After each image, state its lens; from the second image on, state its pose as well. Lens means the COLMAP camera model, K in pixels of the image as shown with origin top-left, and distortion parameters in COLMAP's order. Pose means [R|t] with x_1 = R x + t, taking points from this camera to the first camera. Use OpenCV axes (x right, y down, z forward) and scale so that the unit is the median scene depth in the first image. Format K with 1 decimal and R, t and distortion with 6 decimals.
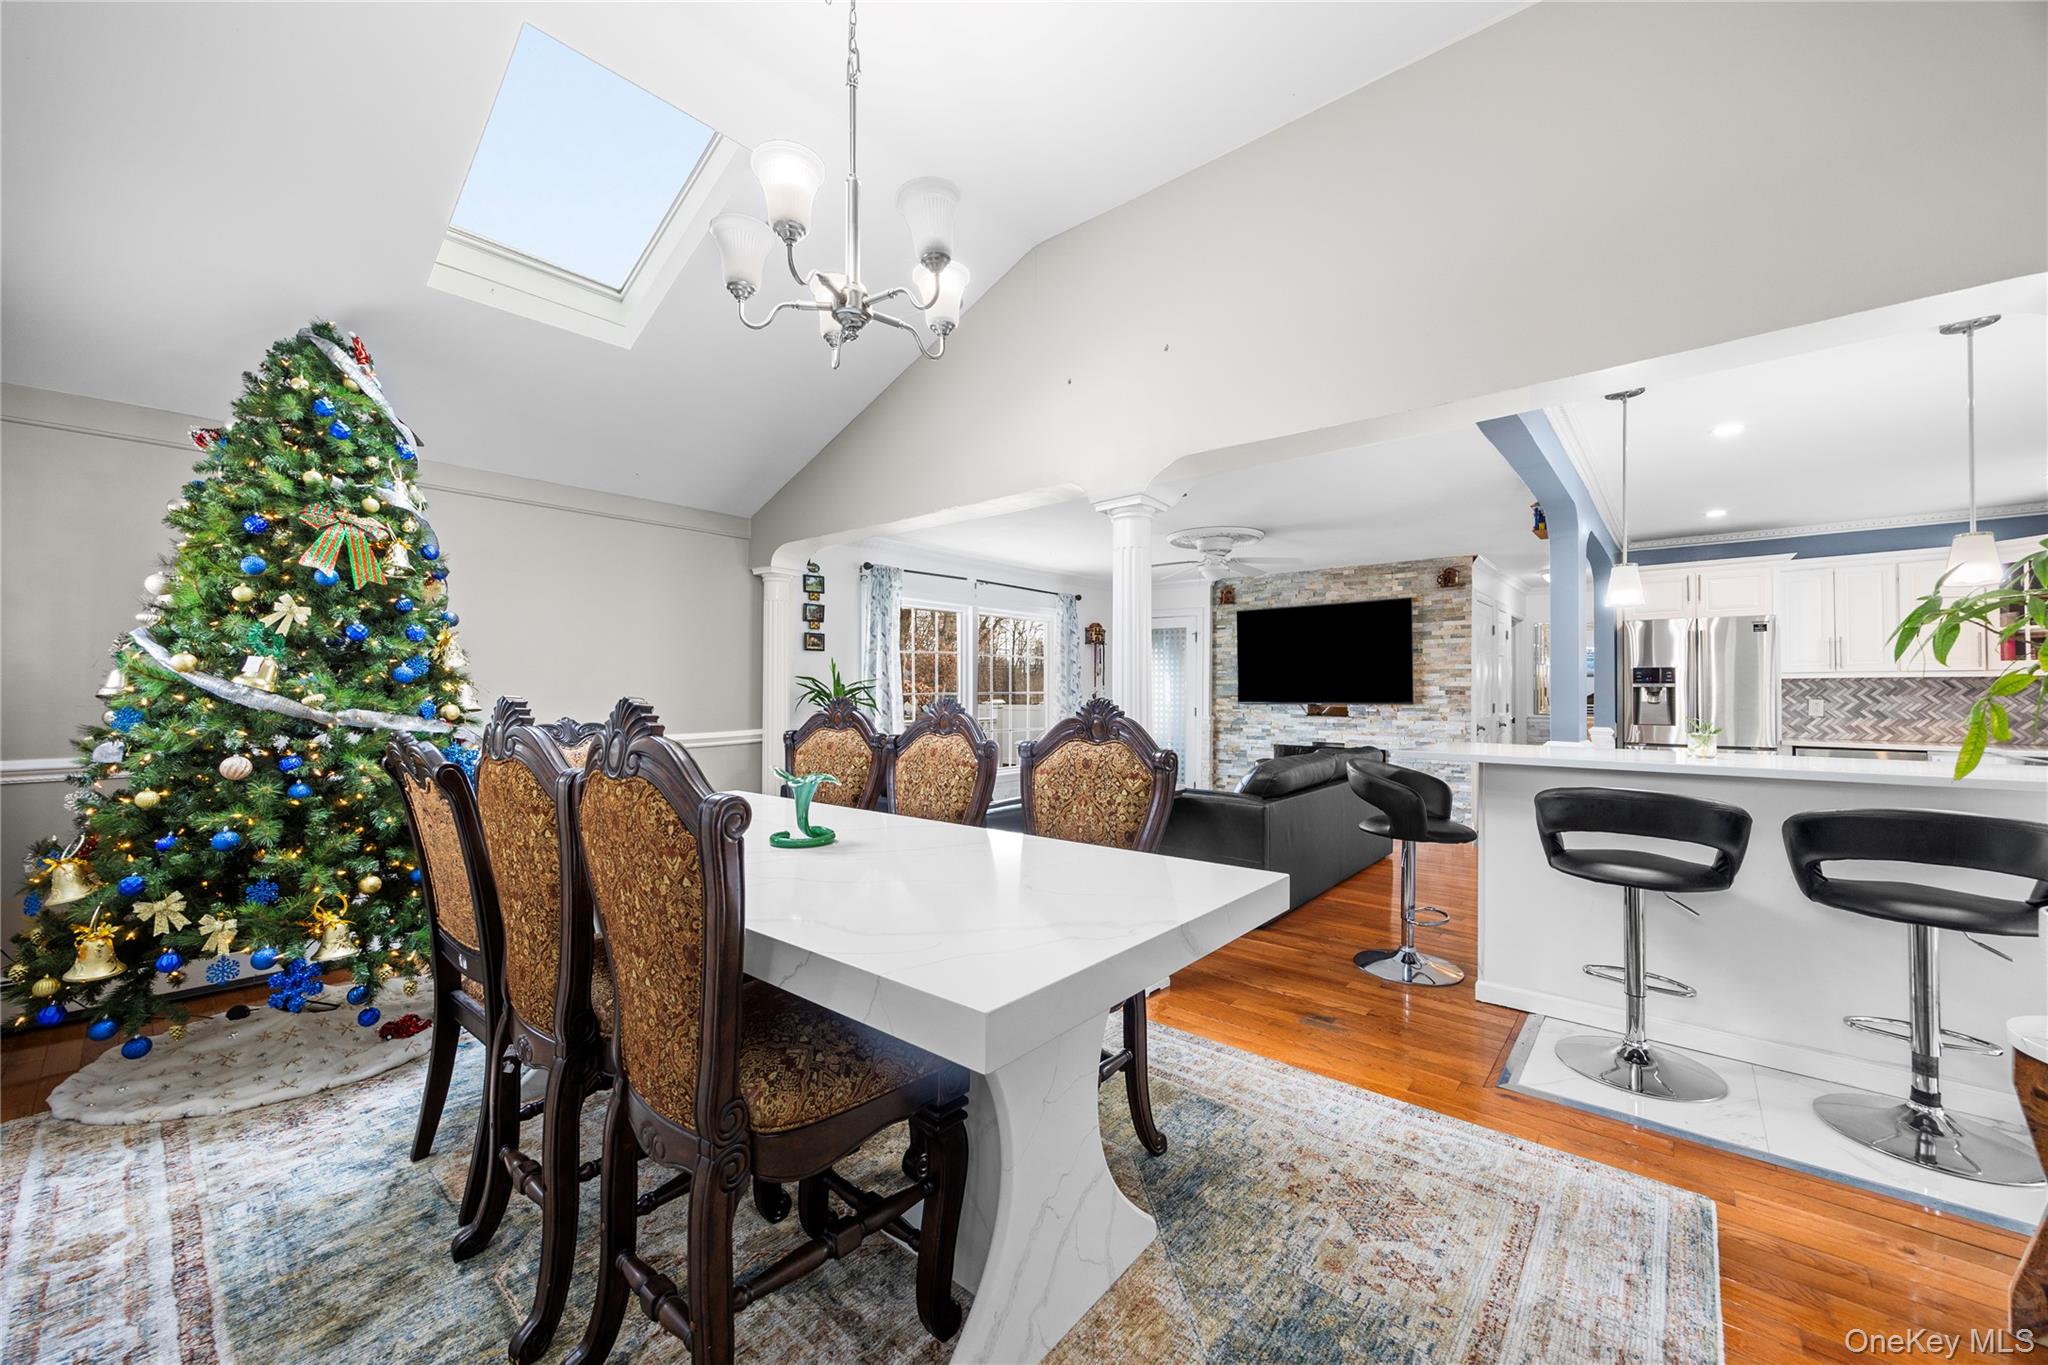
lens RADIAL K [[785.1, 0, 1034.4], [0, 785.1, 681.2], [0, 0, 1]] dist [-0.003725, 0.000172]
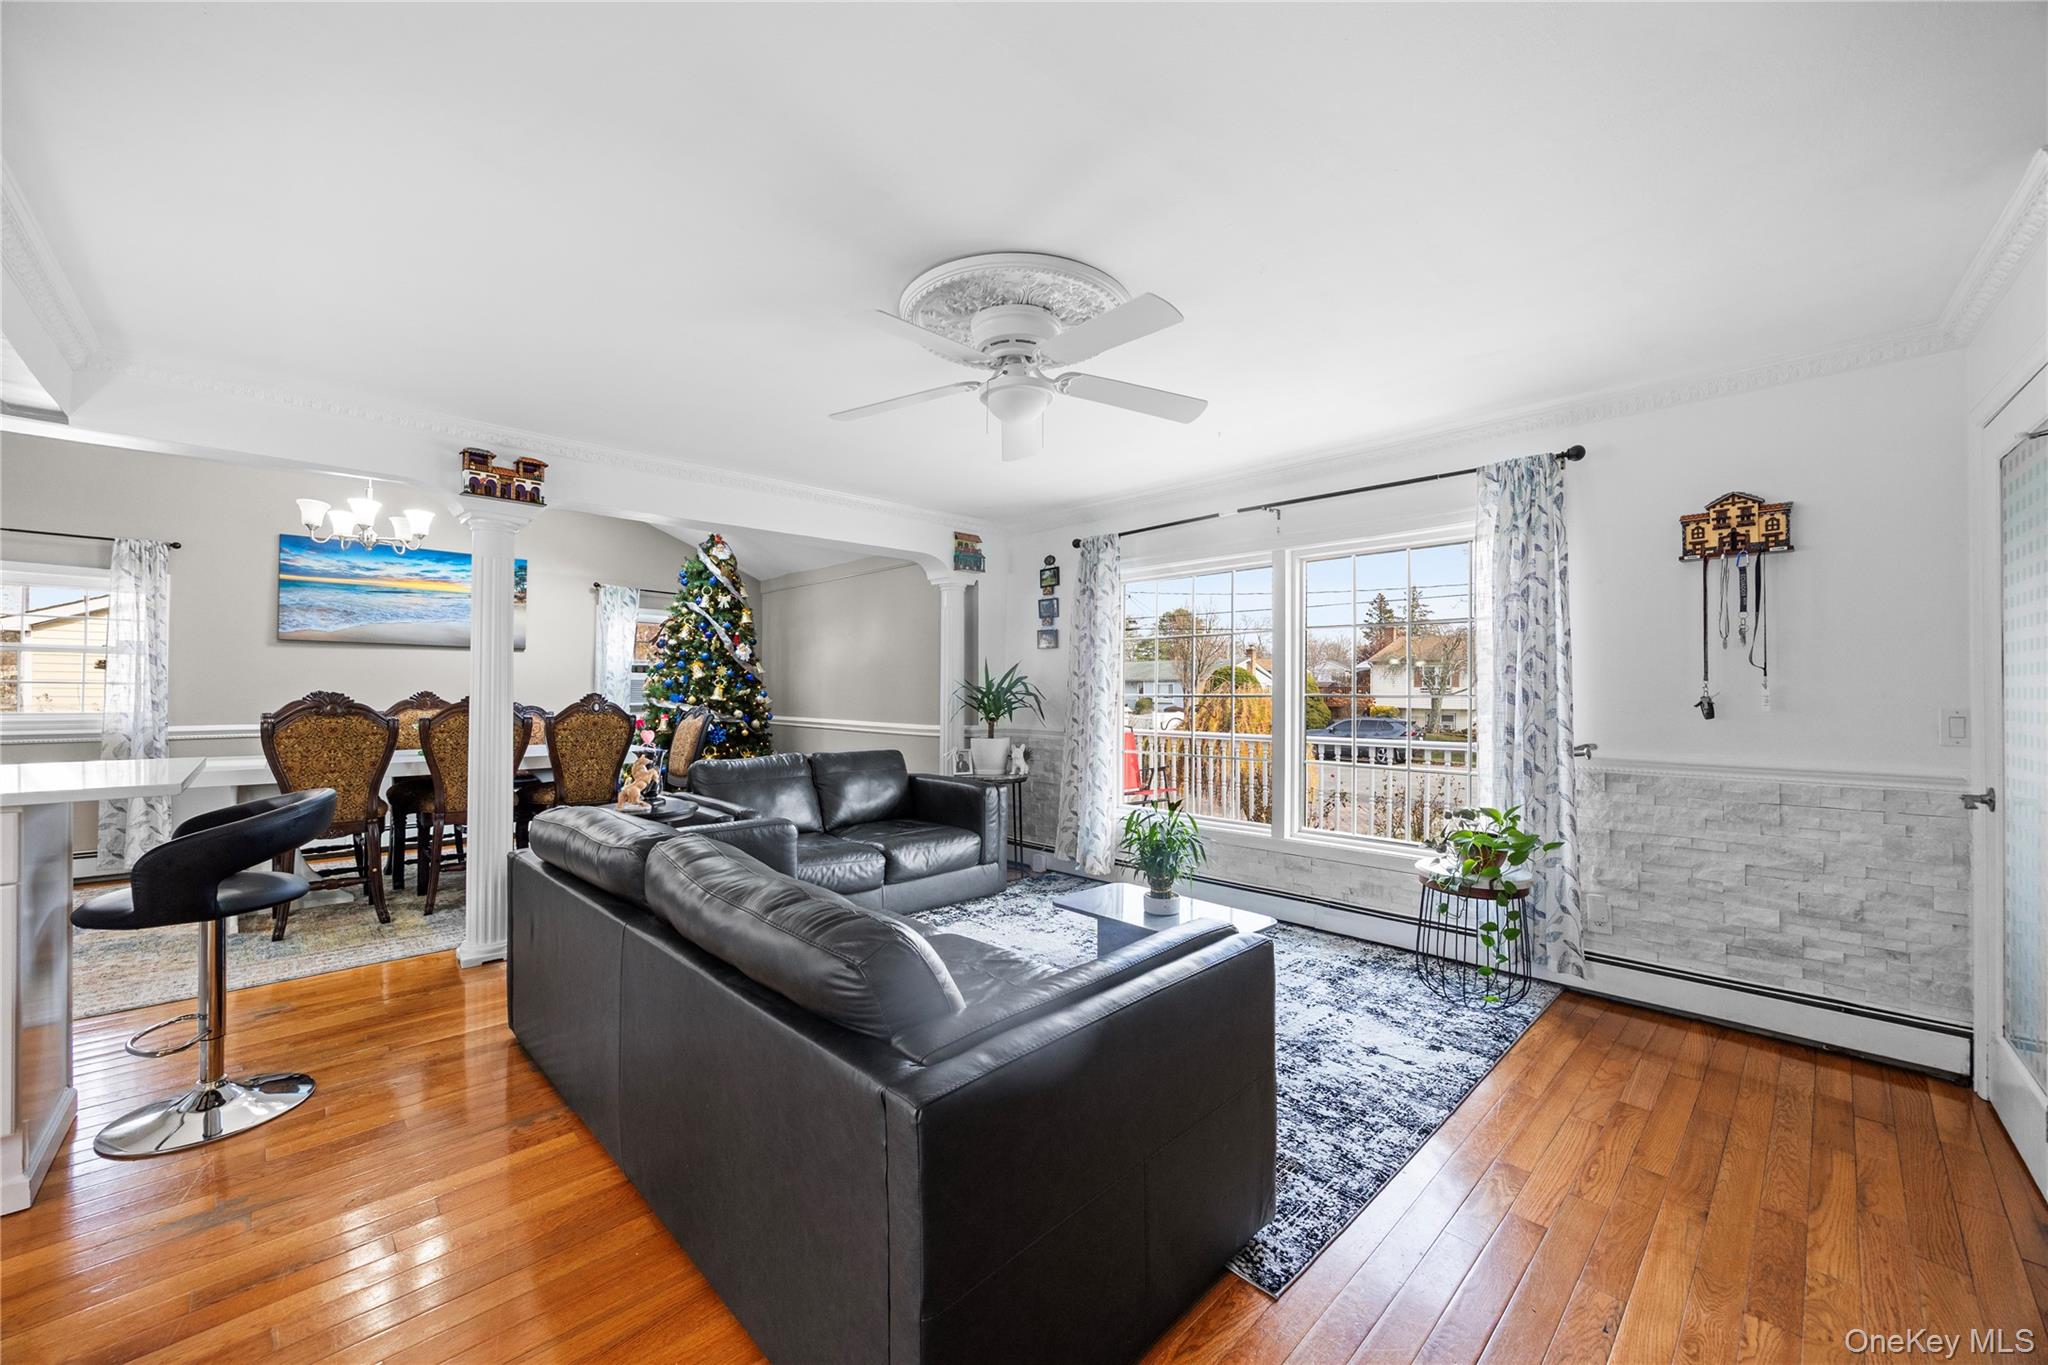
lens RADIAL K [[785.1, 0, 1040.3], [0, 785.1, 685.8], [0, 0, 1]] dist [-0.003725, 0.000172]
pose [[-0.101057, -0.009203, -0.994838, 0.519662], [0.007941, 0.999918, -0.010056, 0.012341], [0.994849, -0.008916, -0.100976, 0.855106]]
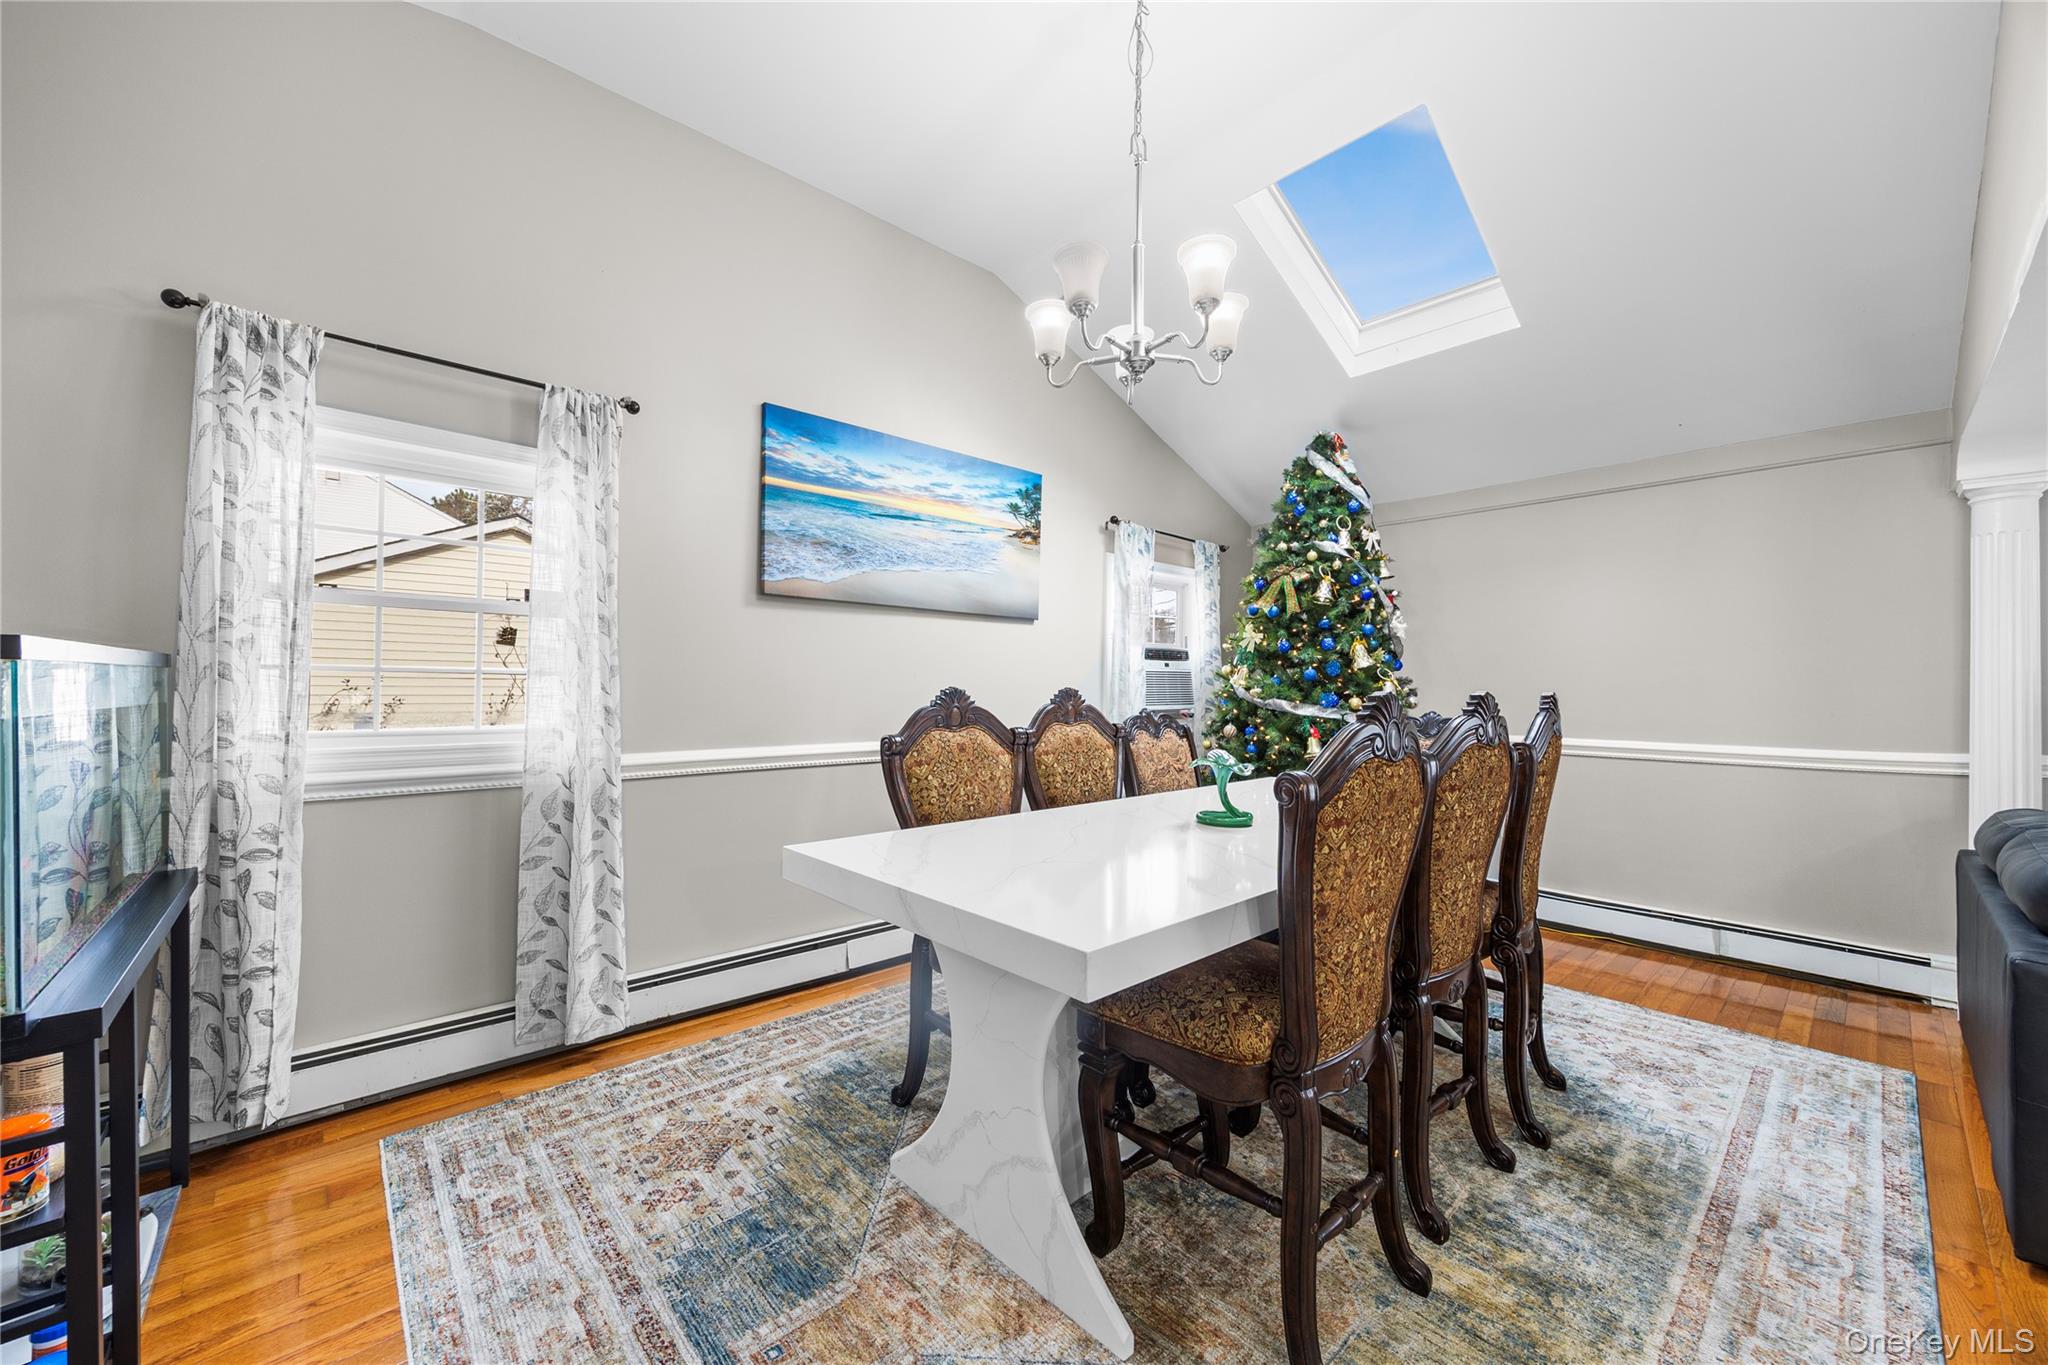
lens RADIAL K [[785.1, 0, 1013.6], [0, 785.1, 685.9], [0, 0, 1]] dist [-0.003725, 0.000172]
pose [[-0.148985, -0.005748, -0.988823, 0.237901], [0.005670, 0.999962, -0.006667, 0.006443], [0.988823, -0.006600, -0.148946, 0.249763]]
